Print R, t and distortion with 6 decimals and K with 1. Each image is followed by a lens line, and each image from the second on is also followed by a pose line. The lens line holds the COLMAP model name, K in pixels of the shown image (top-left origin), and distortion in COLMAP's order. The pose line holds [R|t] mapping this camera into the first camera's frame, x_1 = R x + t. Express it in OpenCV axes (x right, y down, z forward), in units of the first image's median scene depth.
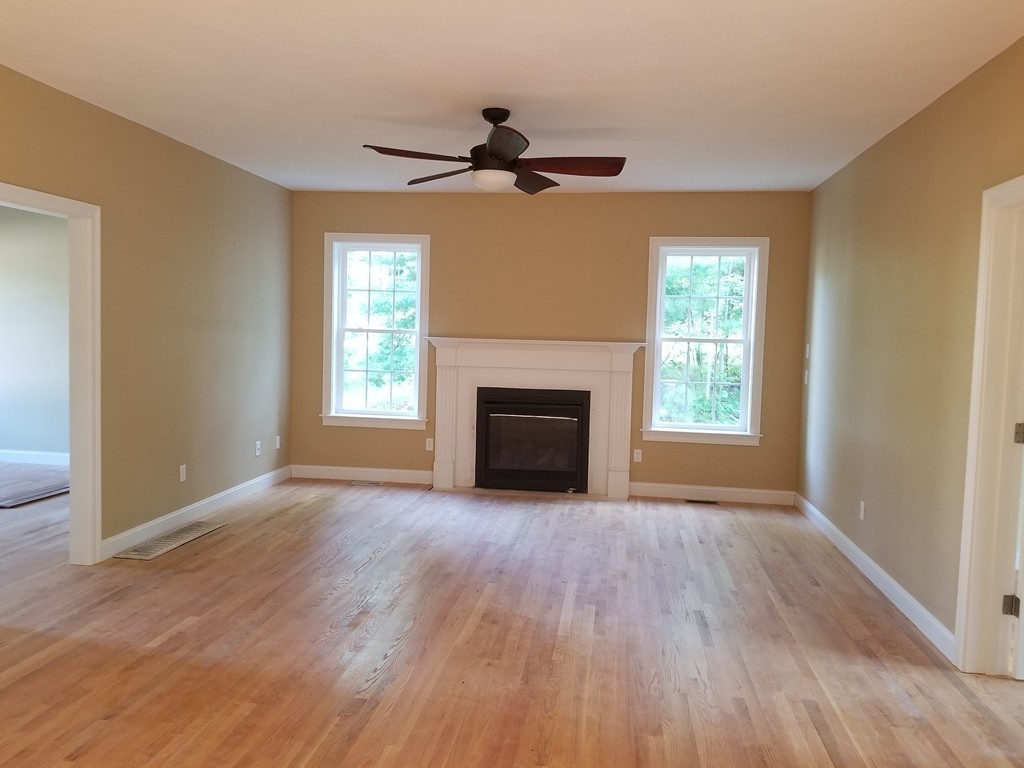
lens RADIAL K [[824.2, 0, 512.0], [0, 824.2, 384.0], [0, 0, 1]] dist [-0.000107, -0.000575]
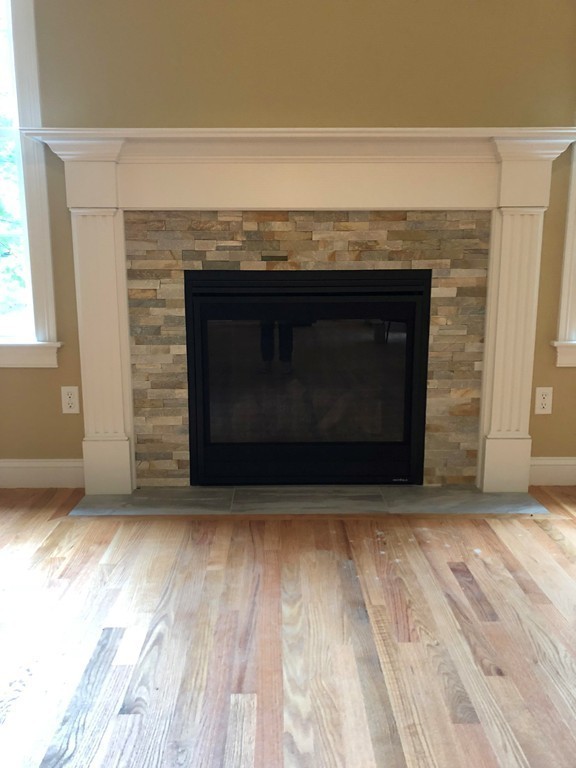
lens RADIAL K [[618.2, 0, 288.0], [0, 618.2, 384.0], [0, 0, 1]] dist [-0.000107, -0.000575]
pose [[0.985512, -0.056862, 0.159788, -0.039717], [0.036580, 0.991213, 0.127118, 0.028674], [-0.165612, -0.119432, 0.978932, 0.671917]]
